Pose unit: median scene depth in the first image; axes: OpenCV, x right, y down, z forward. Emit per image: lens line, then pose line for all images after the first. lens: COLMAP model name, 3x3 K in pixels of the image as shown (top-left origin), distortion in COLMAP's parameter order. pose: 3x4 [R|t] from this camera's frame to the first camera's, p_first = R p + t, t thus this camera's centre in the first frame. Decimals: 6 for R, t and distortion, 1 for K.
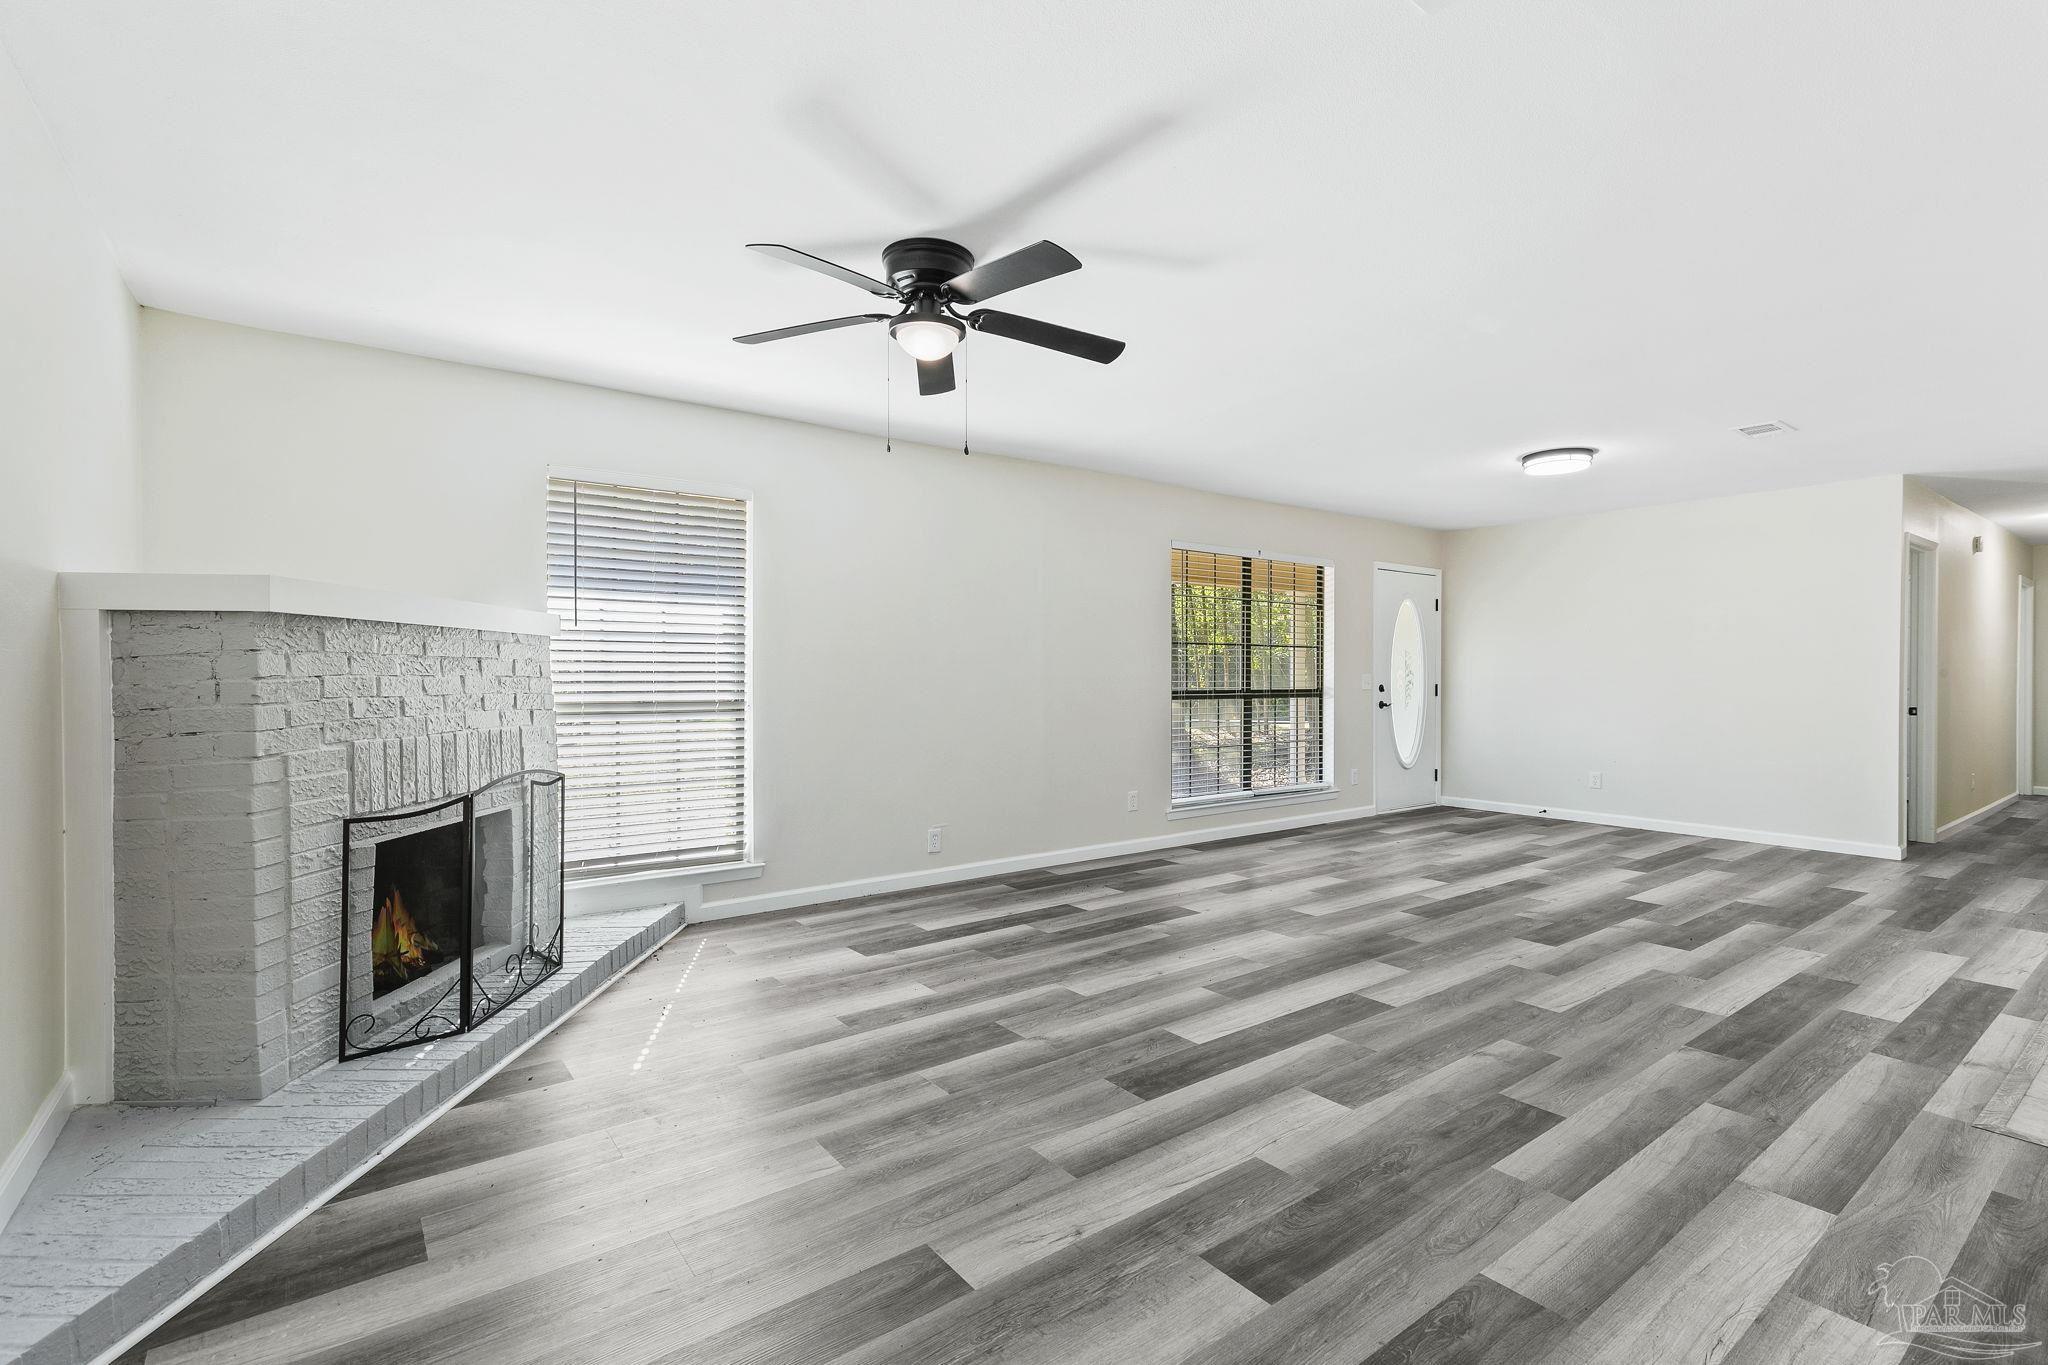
lens RADIAL K [[932.2, 0, 1018.5], [0, 932.2, 679.8], [0, 0, 1]] dist [0.006469, -0.001342]
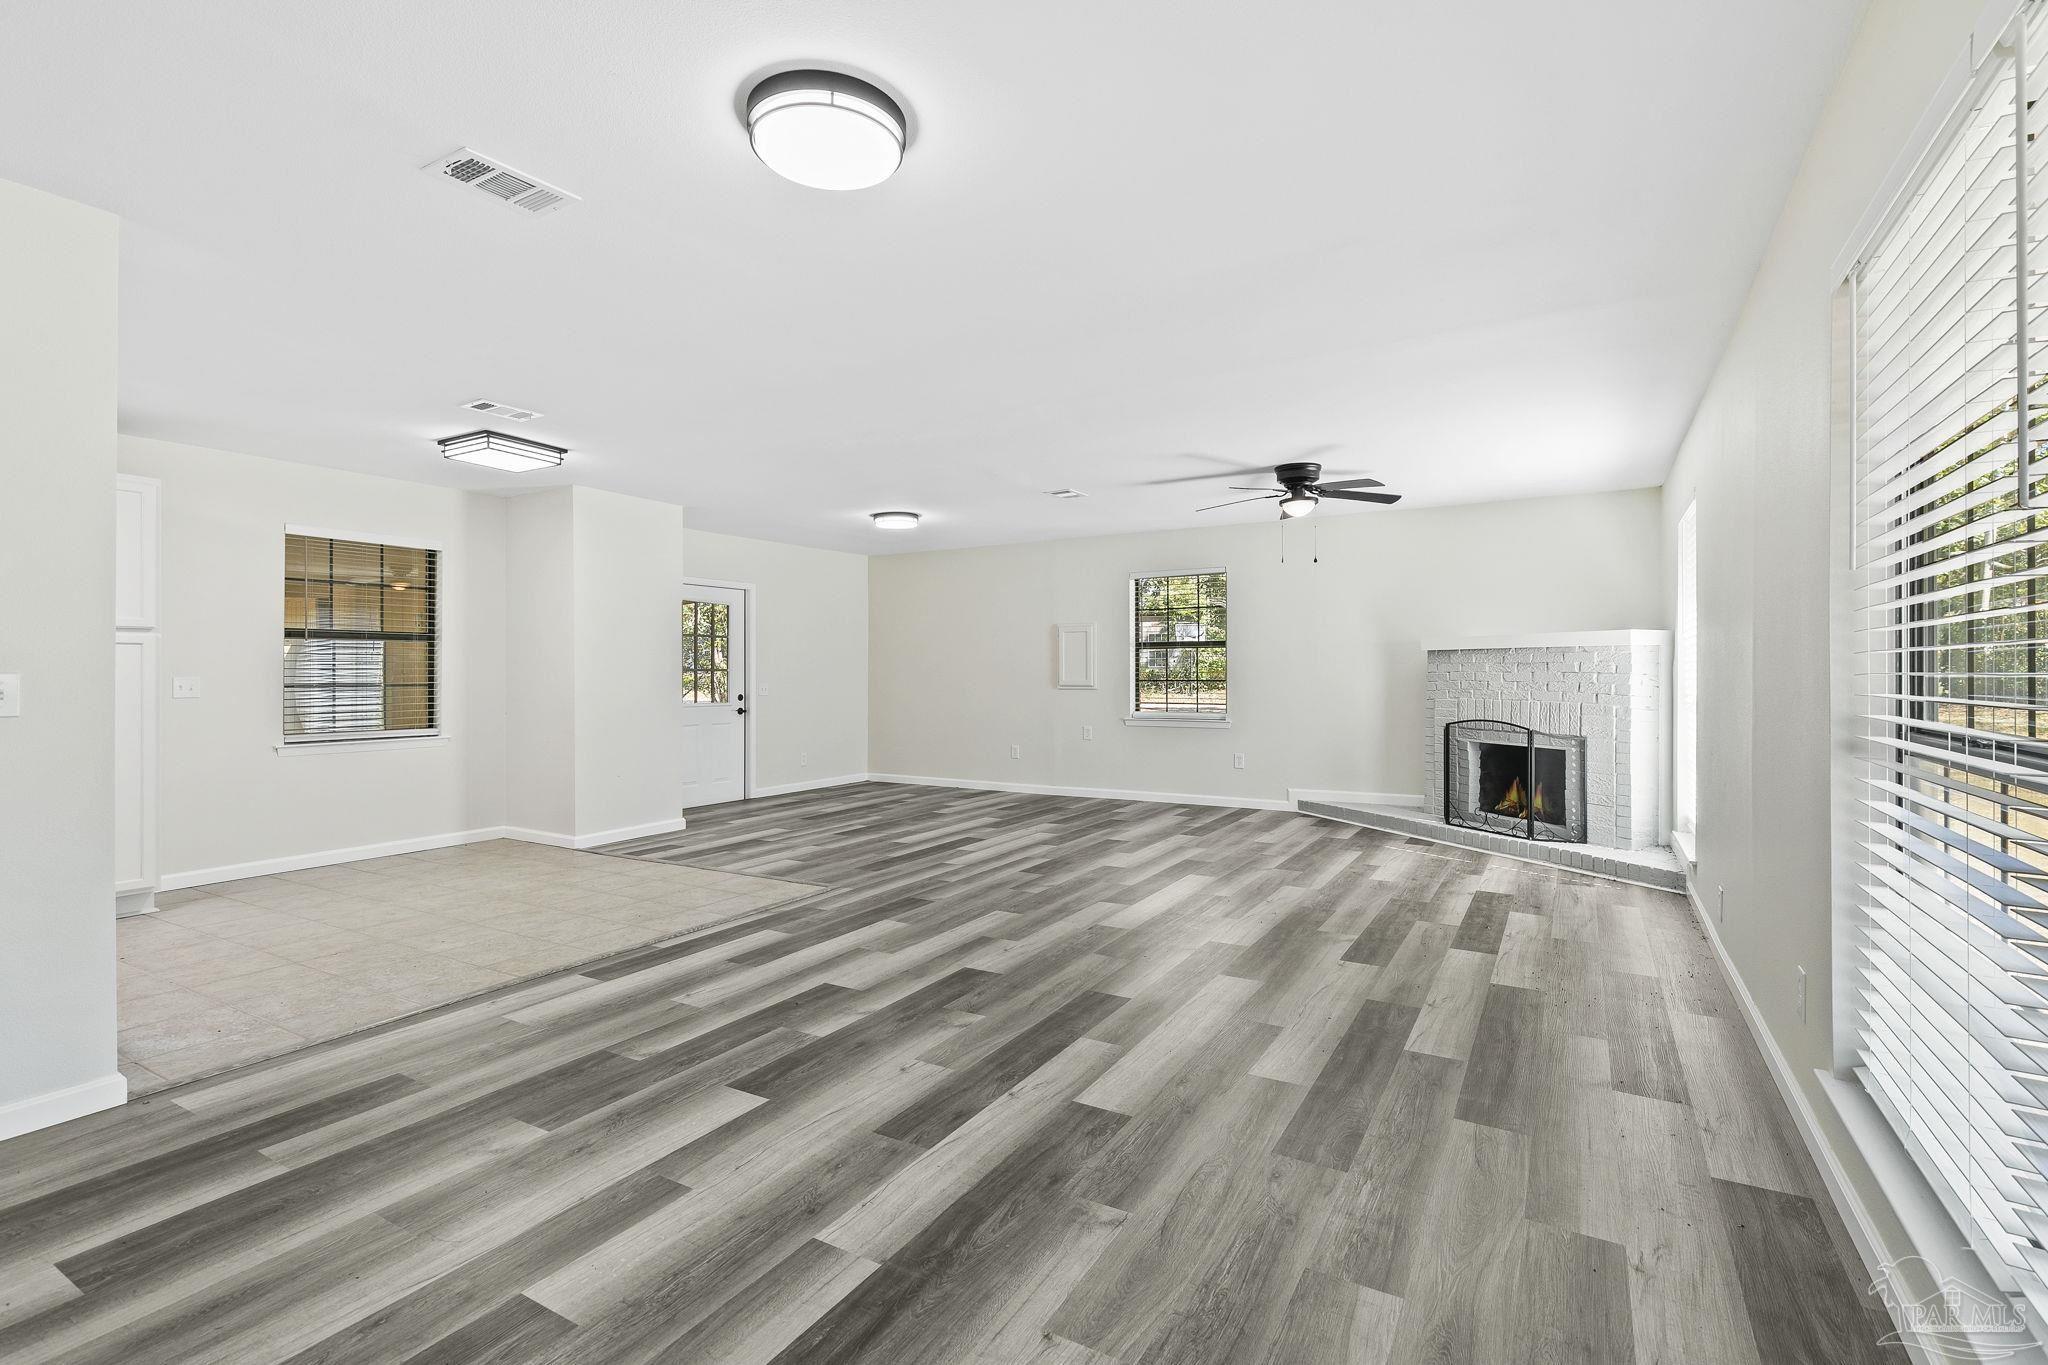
lens RADIAL K [[932.2, 0, 1016.7], [0, 932.2, 674.9], [0, 0, 1]] dist [0.006469, -0.001342]
pose [[-0.928382, 0.004018, -0.371606, 0.868256], [0.001131, 0.999967, 0.007986, -0.011744], [0.371626, 0.006994, -0.928356, 1.874869]]
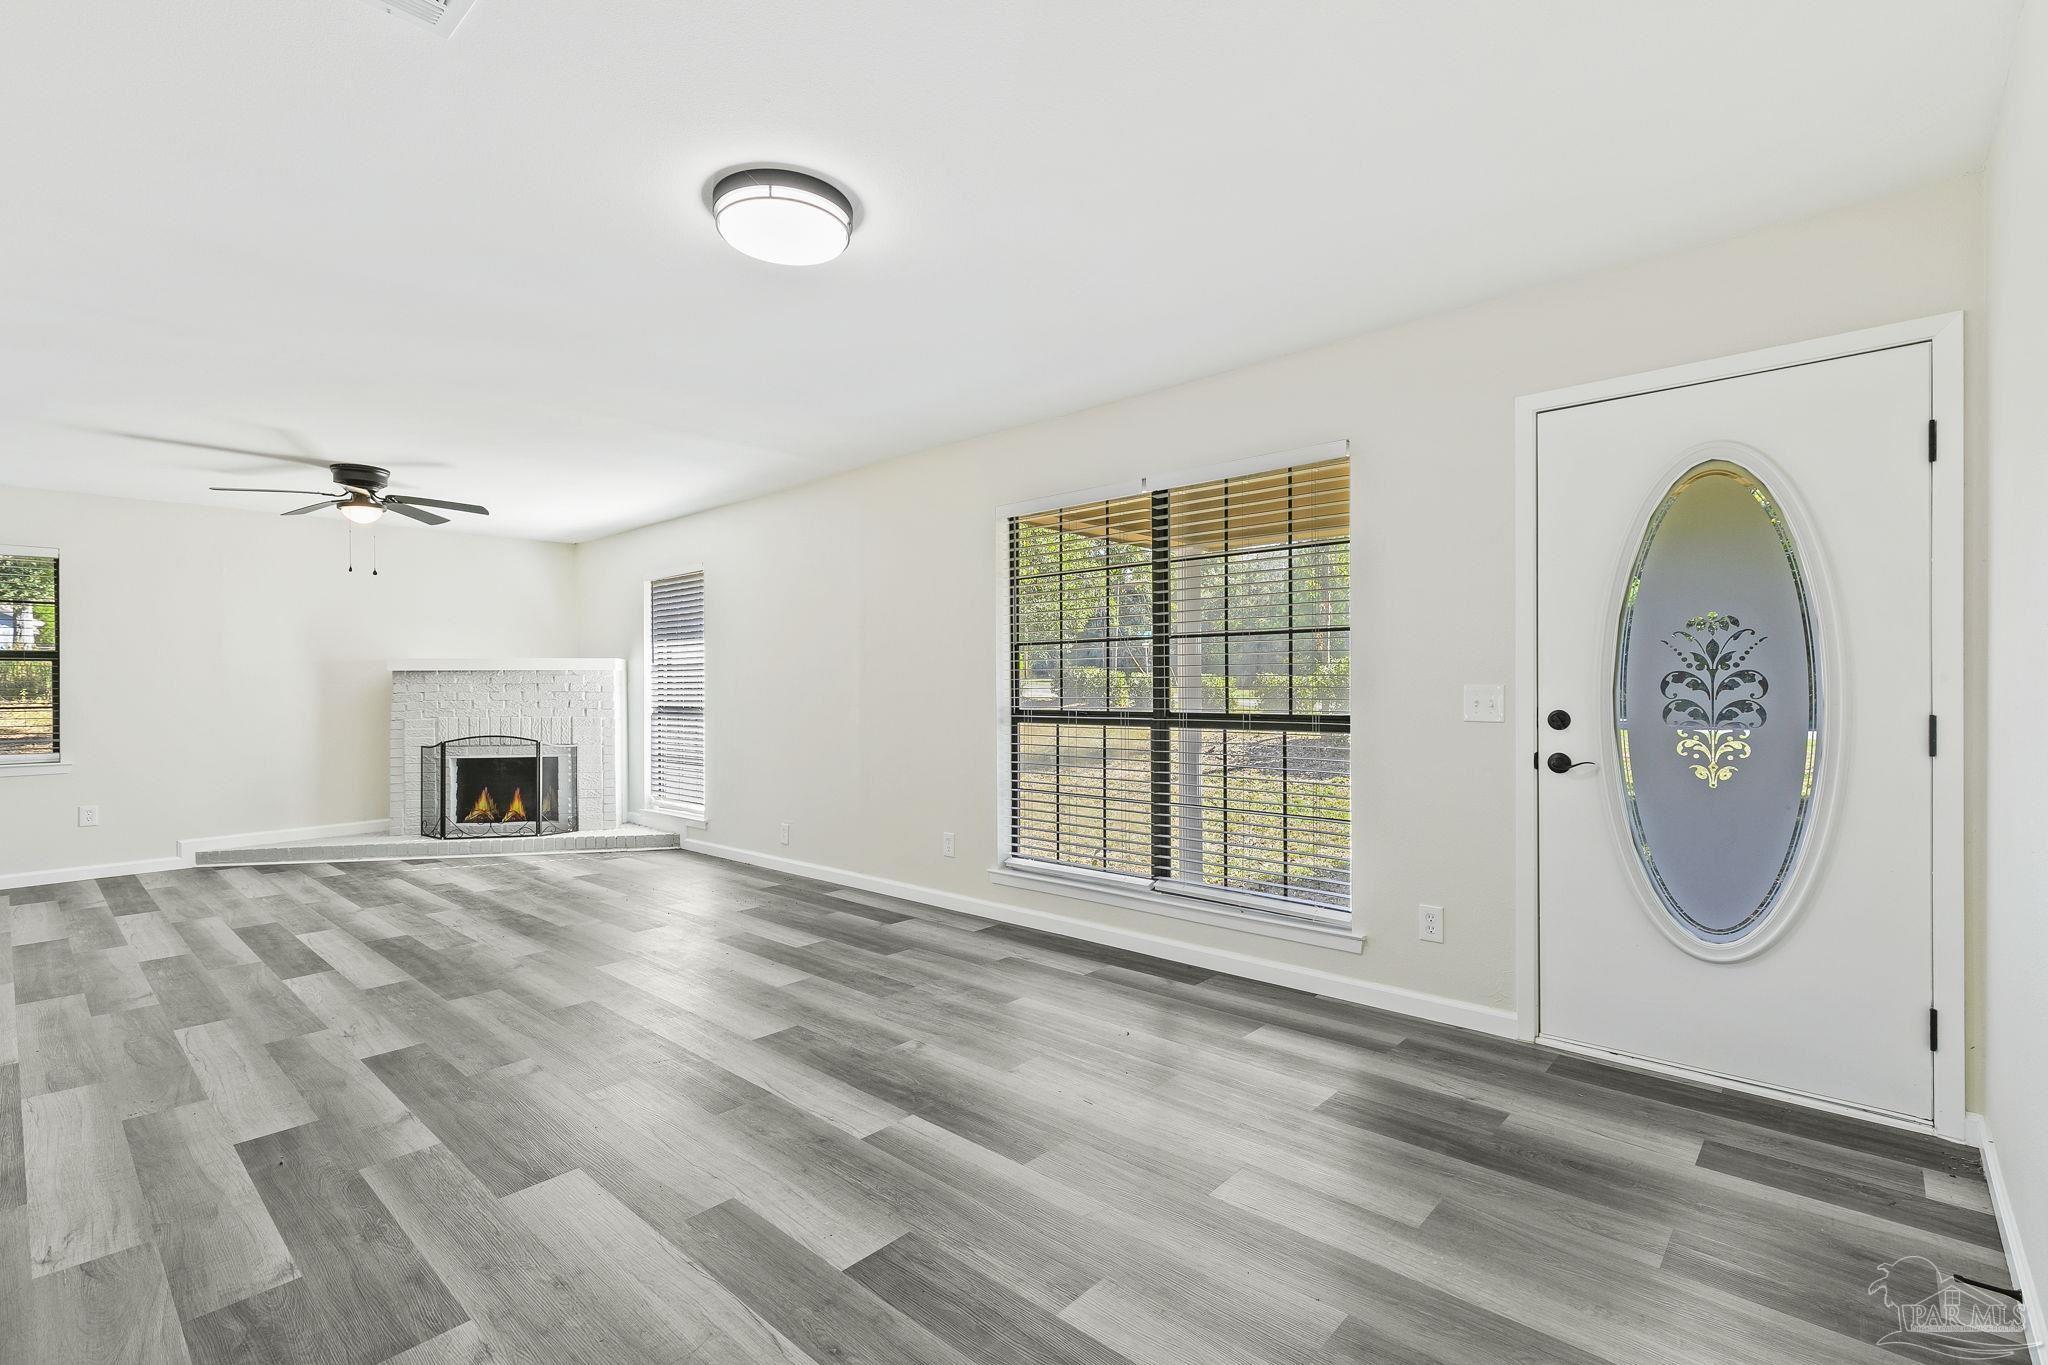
lens RADIAL K [[932.2, 0, 1026.9], [0, 932.2, 690.1], [0, 0, 1]] dist [0.006469, -0.001342]
pose [[0.185801, 0.001422, -0.982586, 1.401256], [0.002050, 0.999996, 0.001835, -0.007827], [0.982585, -0.002355, 0.185798, 1.382040]]
